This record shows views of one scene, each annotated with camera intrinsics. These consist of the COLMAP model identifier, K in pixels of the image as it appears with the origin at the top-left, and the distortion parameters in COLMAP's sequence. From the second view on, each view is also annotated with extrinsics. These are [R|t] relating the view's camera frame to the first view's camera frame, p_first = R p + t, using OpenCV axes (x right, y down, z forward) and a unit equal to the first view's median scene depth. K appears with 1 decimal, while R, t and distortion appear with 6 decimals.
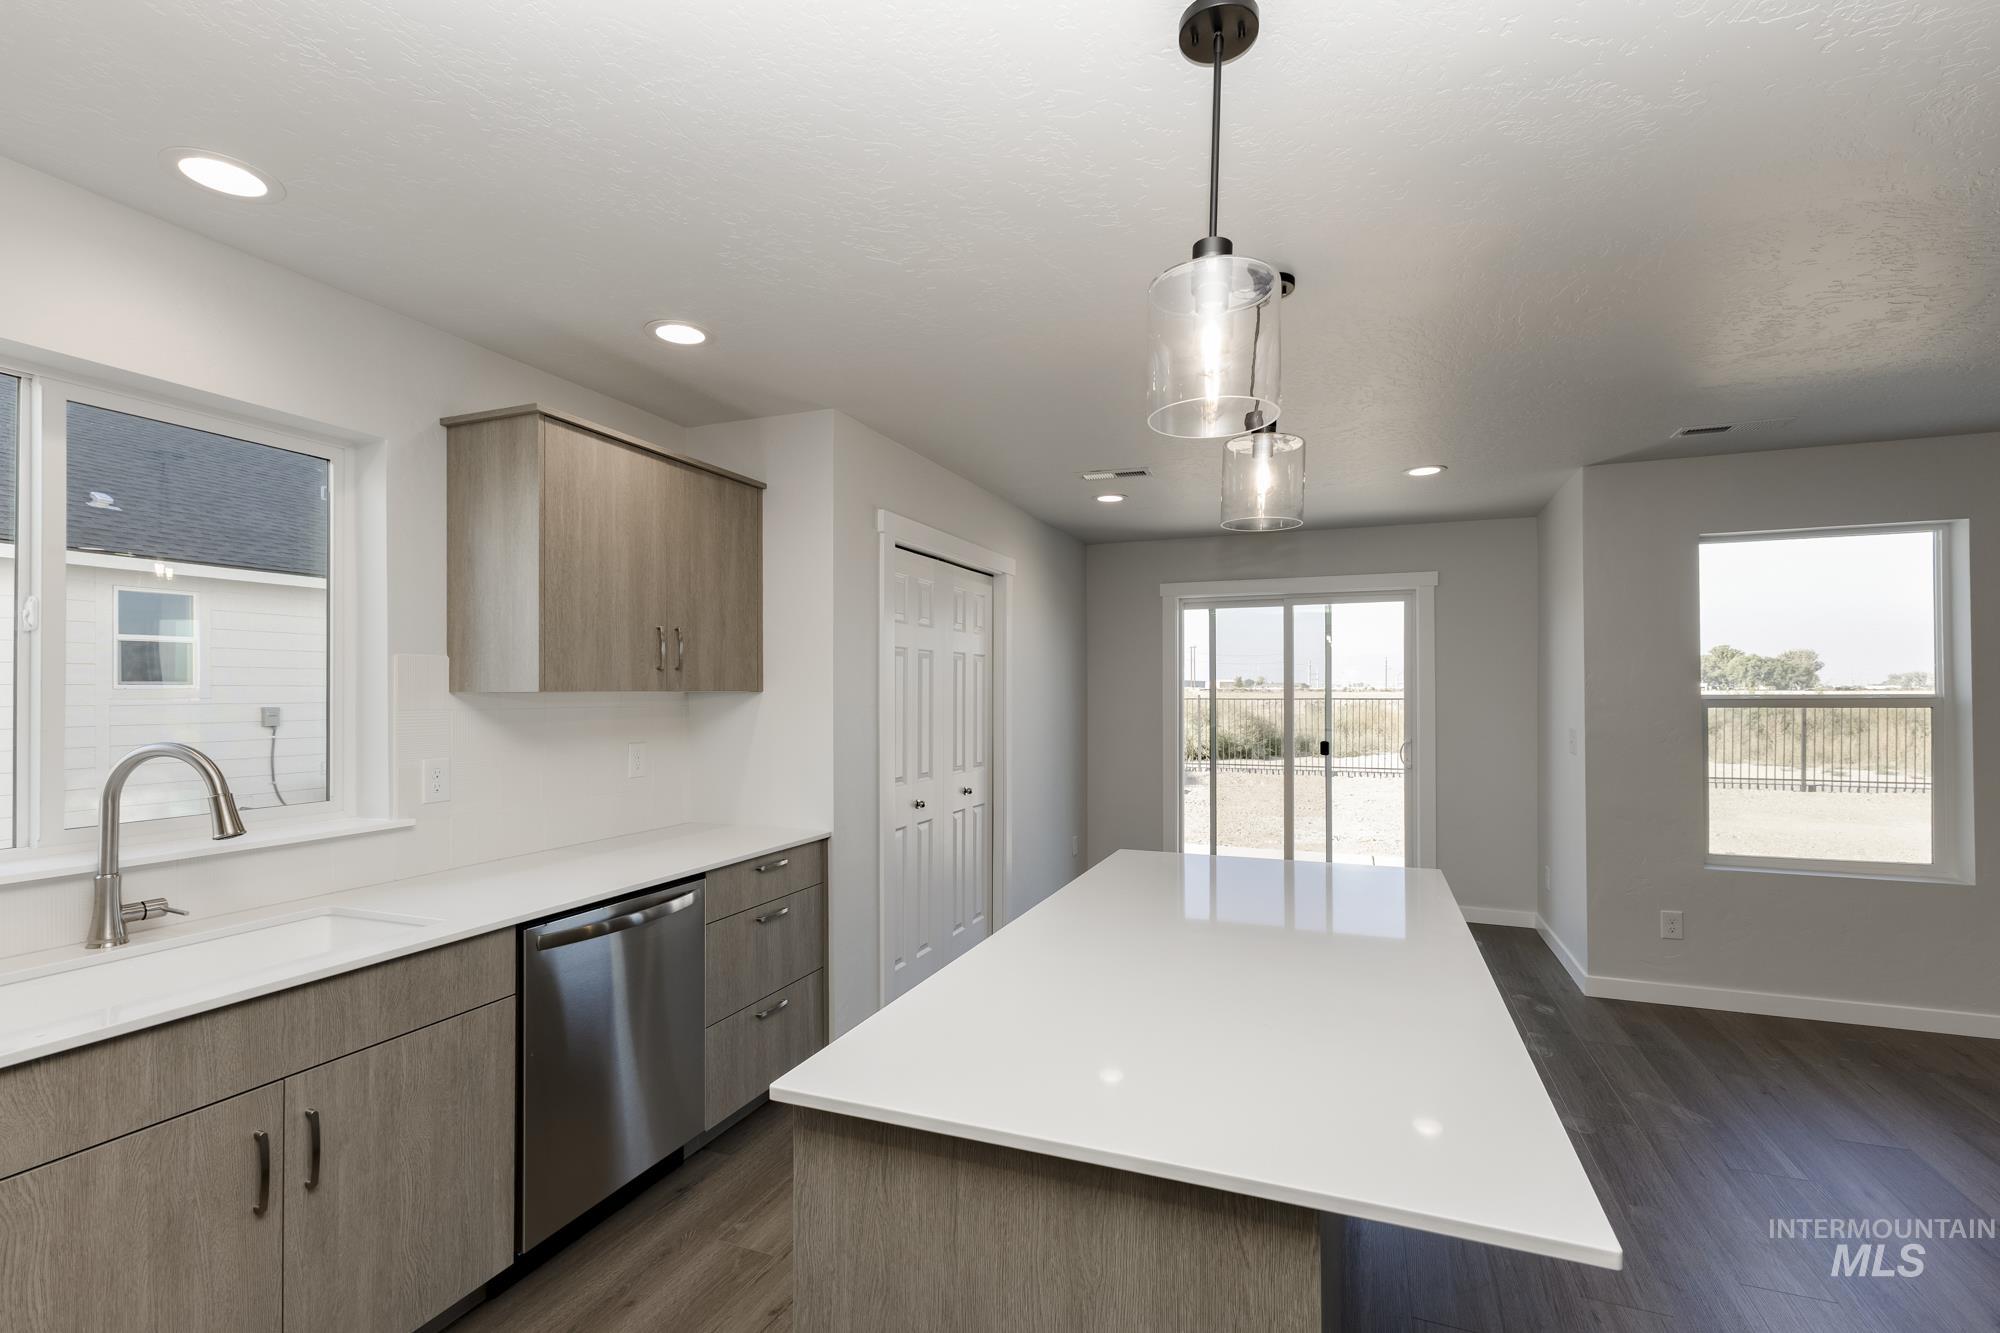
lens RADIAL K [[880.0, 0, 1009.0], [0, 880.0, 689.6], [0, 0, 1]] dist [0.003166, -0.000222]
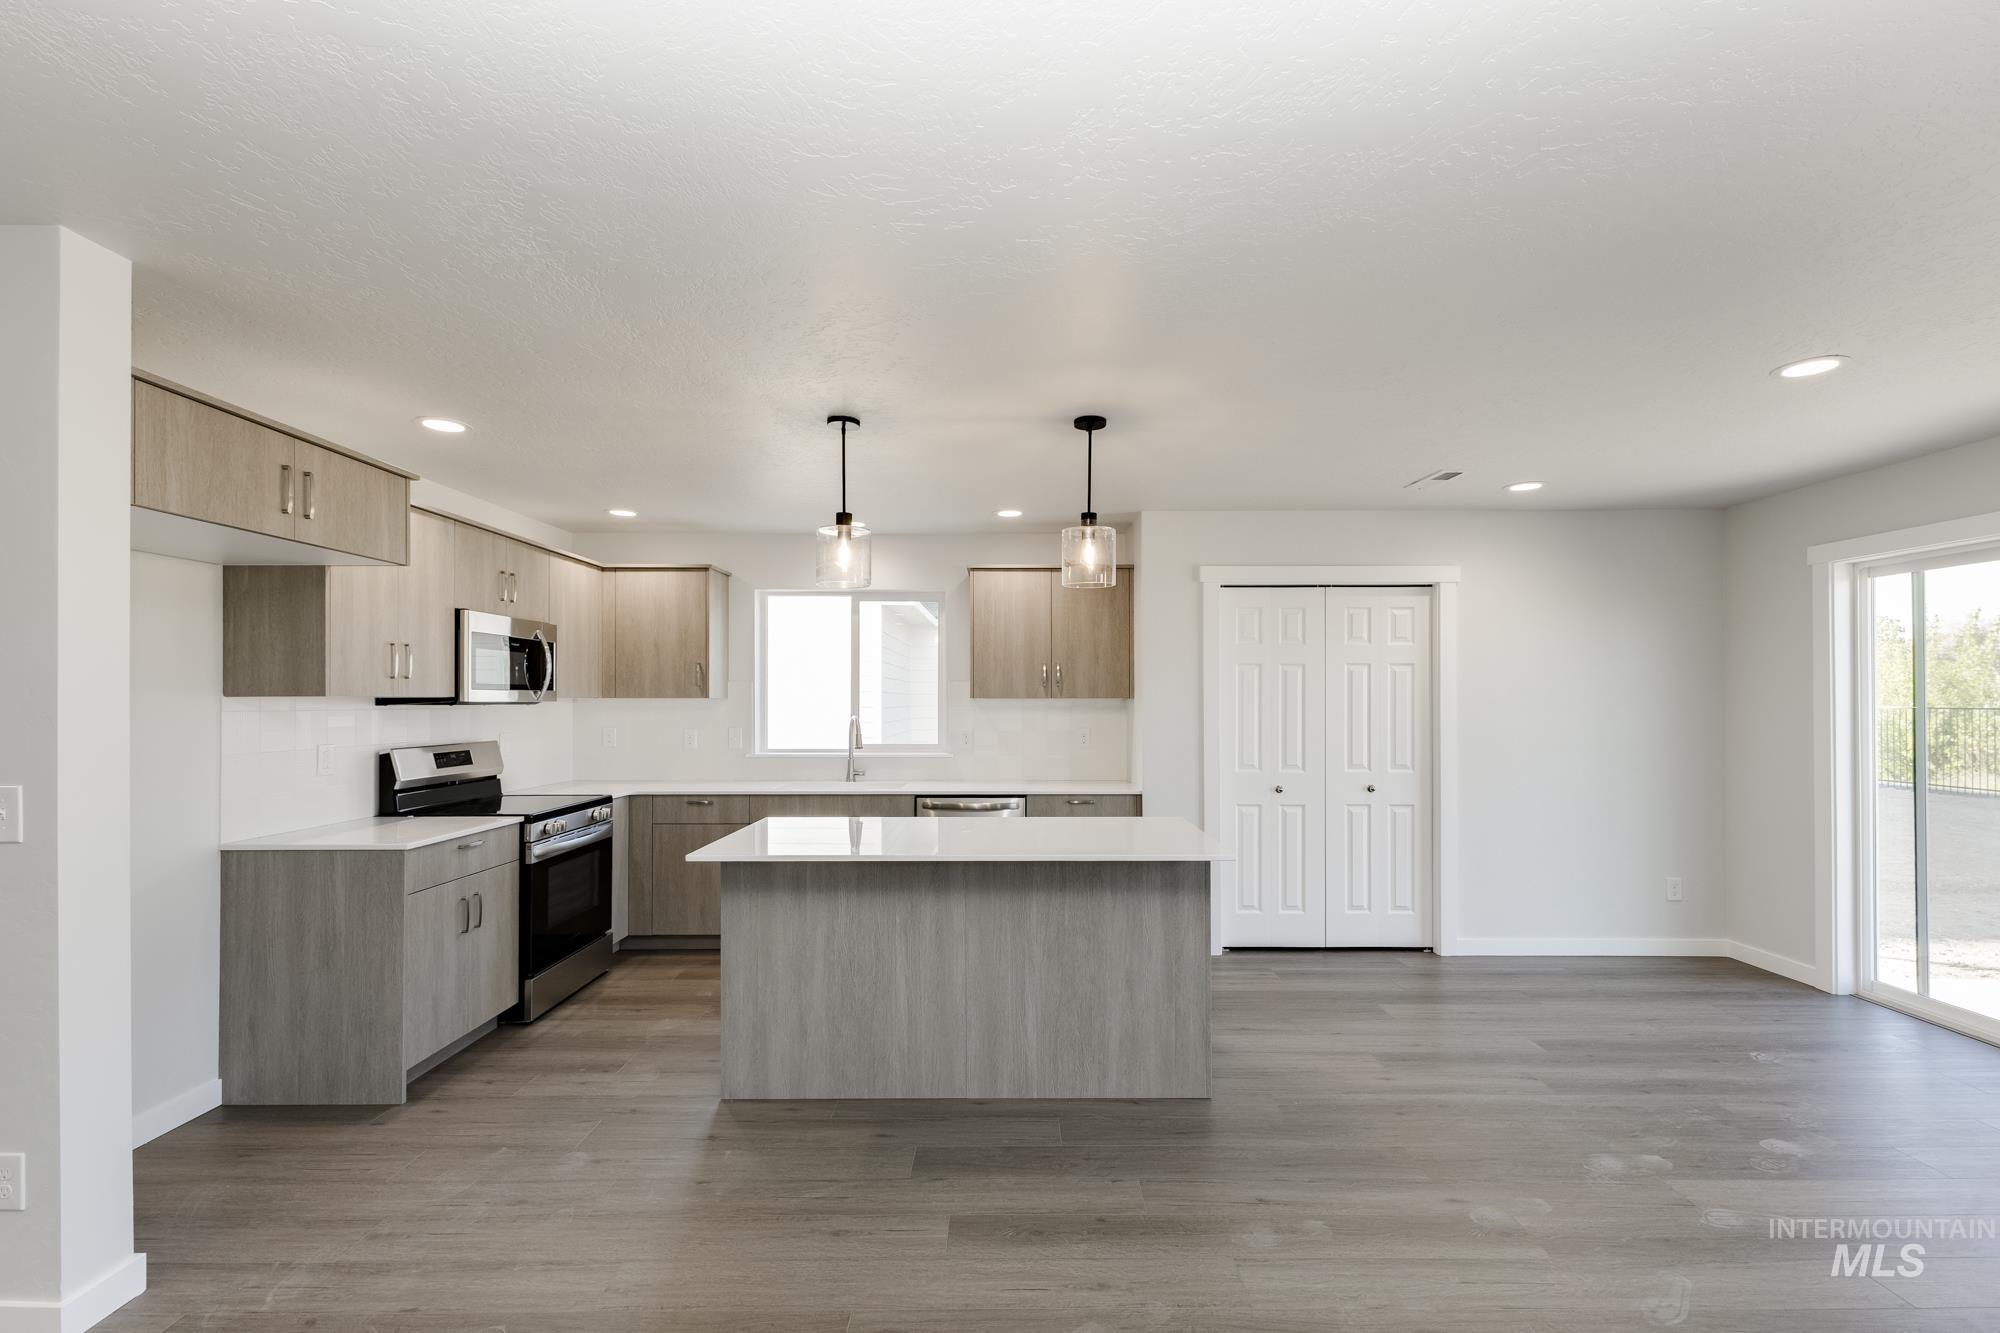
lens RADIAL K [[897.3, 0, 1019.5], [0, 897.3, 702.3], [0, 0, 1]] dist [0.002838, -0.000173]
pose [[0.382613, 0.005294, -0.923894, 0.854682], [0.005568, 0.999952, 0.008035, -0.003013], [0.923892, -0.008219, 0.382565, 0.153907]]
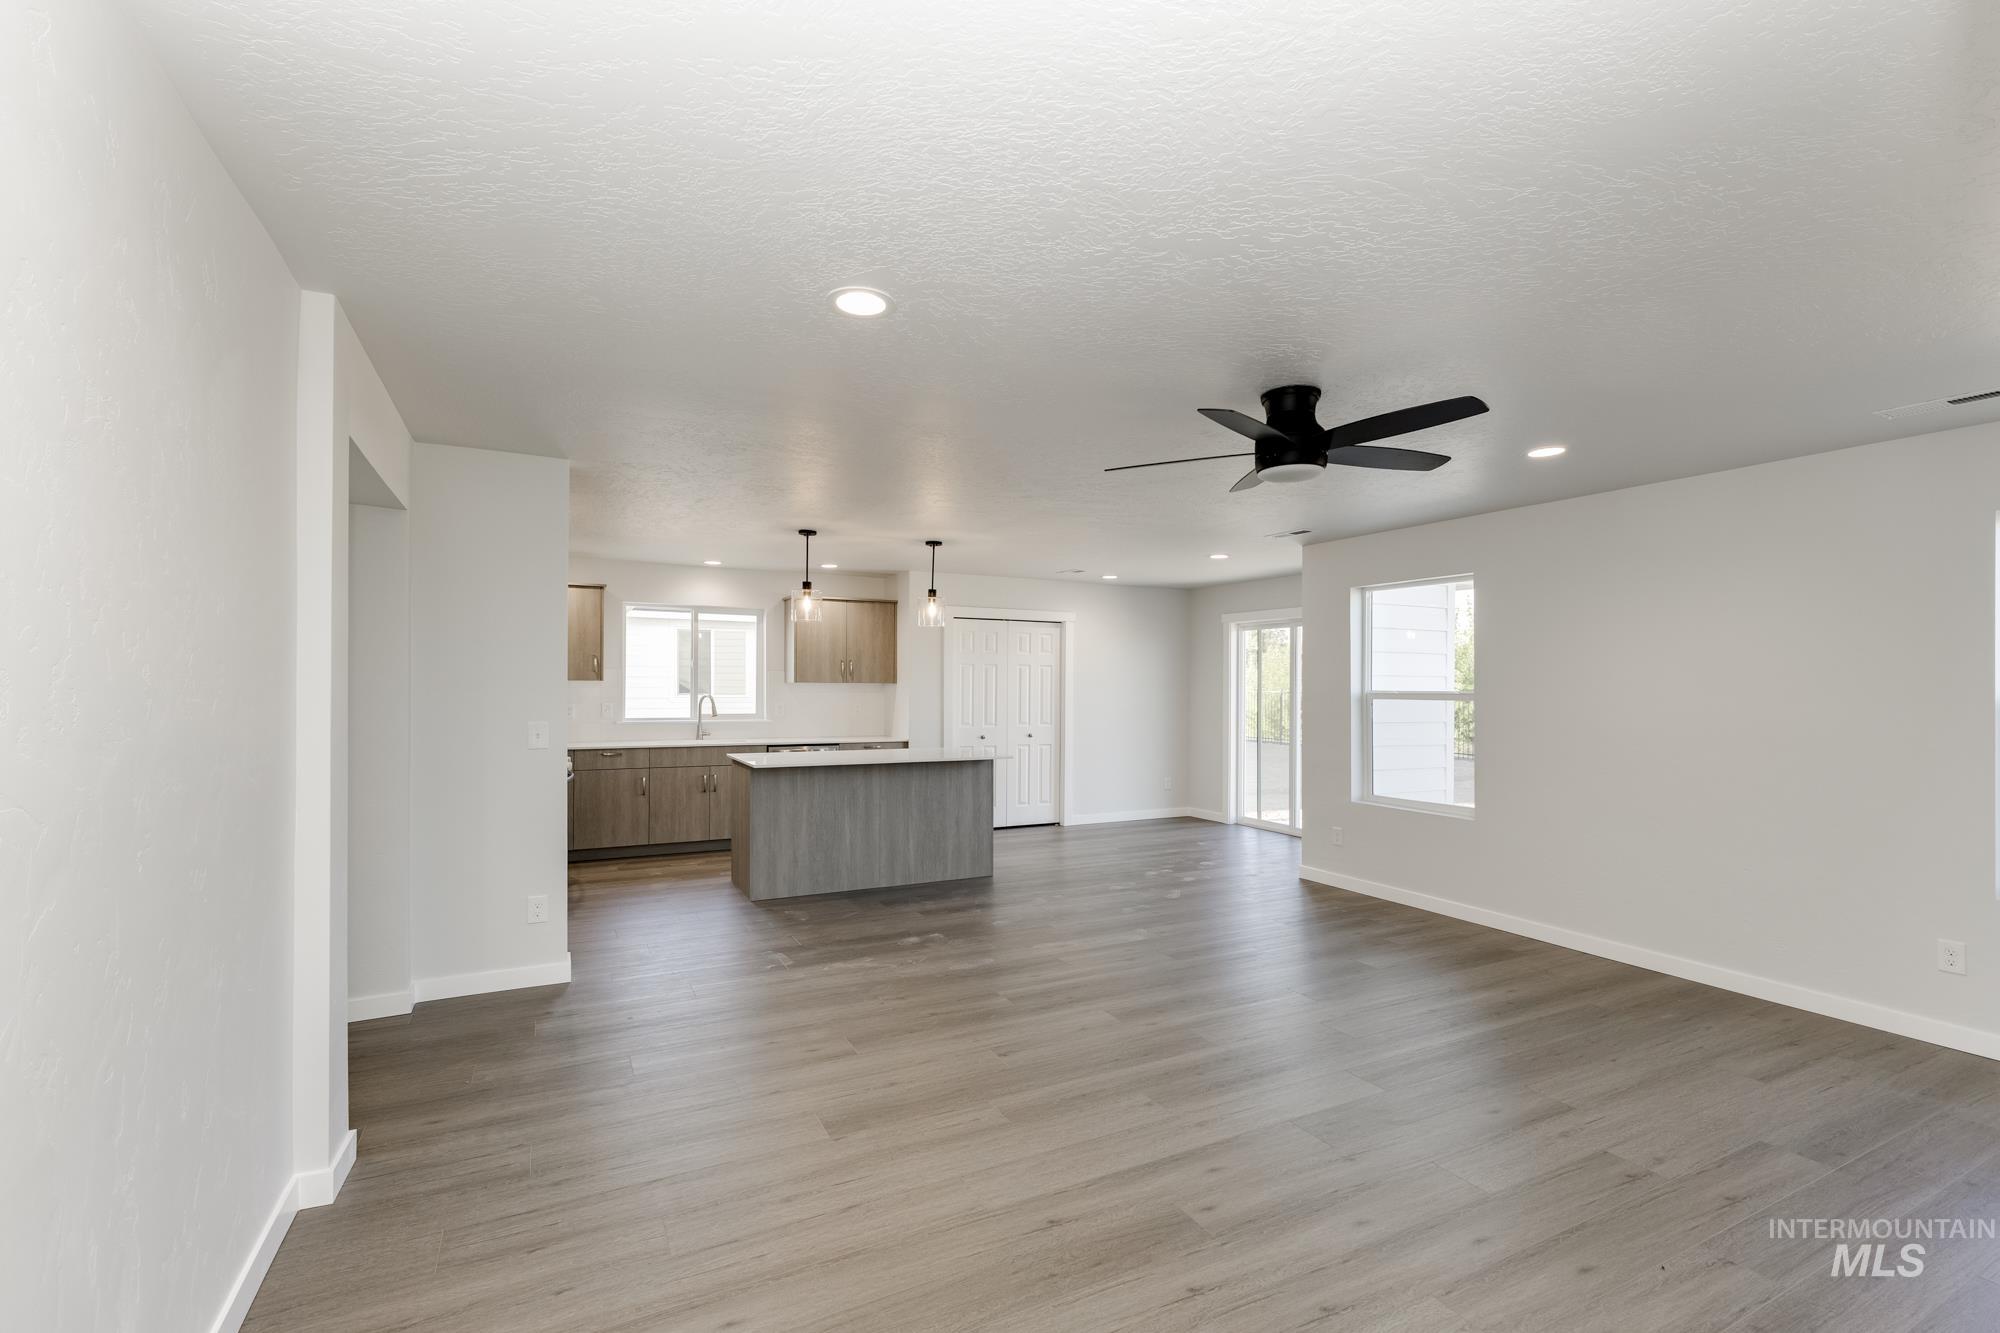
lens RADIAL K [[880.0, 0, 1009.0], [0, 880.0, 689.6], [0, 0, 1]] dist [0.003166, -0.000222]
pose [[0.757143, 0.013048, -0.653119, 1.234966], [-0.006217, 0.999899, 0.012768, -0.010751], [0.653220, -0.005606, 0.757147, -0.535543]]
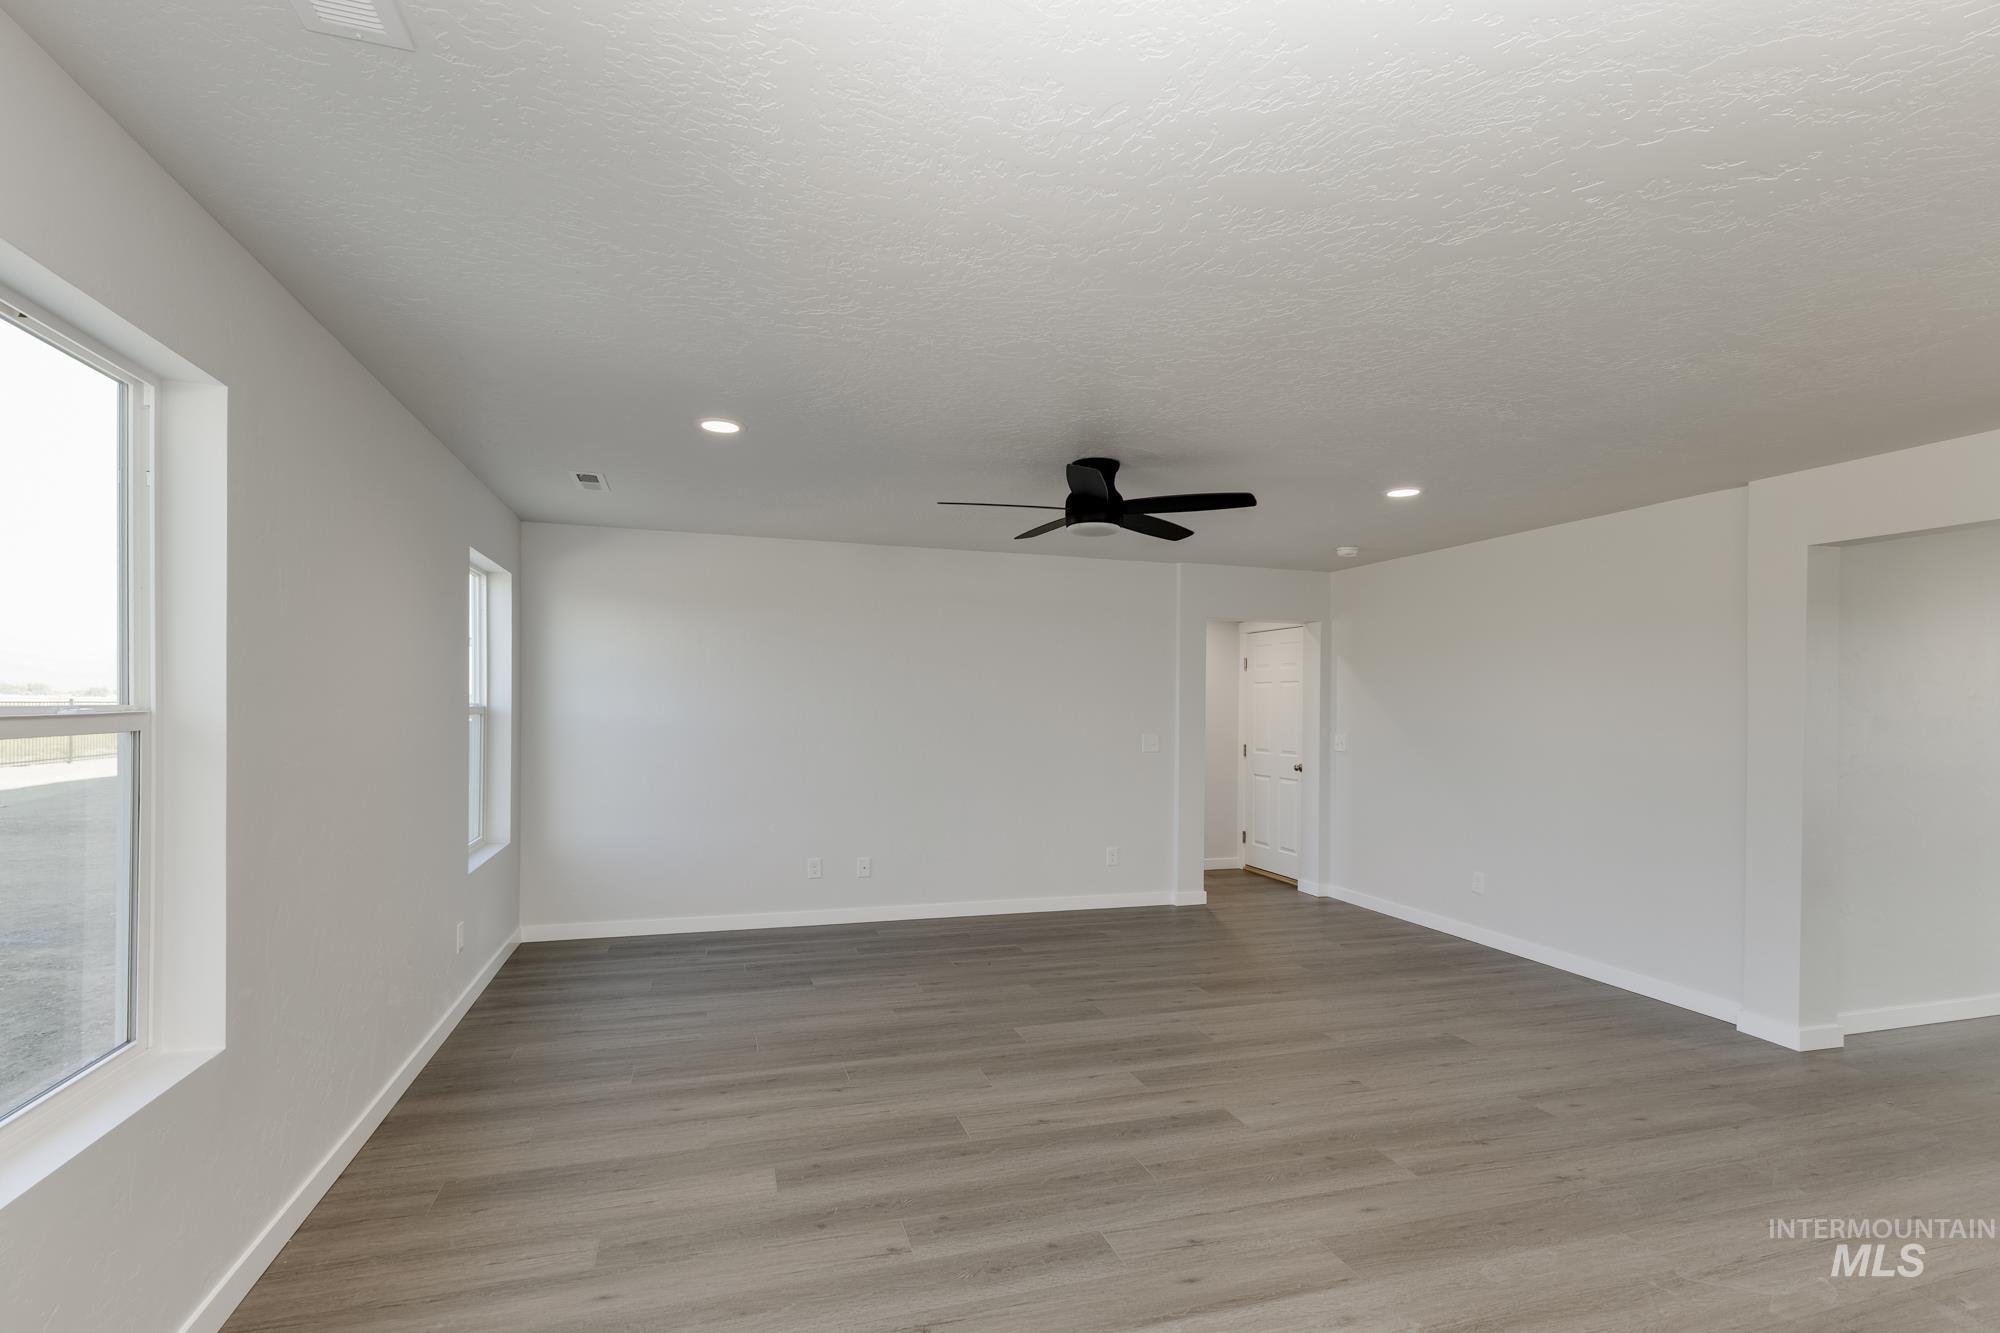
lens RADIAL K [[884.5, 0, 966.7], [0, 884.5, 711.2], [0, 0, 1]] dist [0.002702, 0.000125]
pose [[-0.611102, -0.011076, 0.791474, 0.308956], [-0.011755, 0.999919, 0.004917, -0.000634], [-0.791465, -0.006299, -0.611183, 0.816078]]
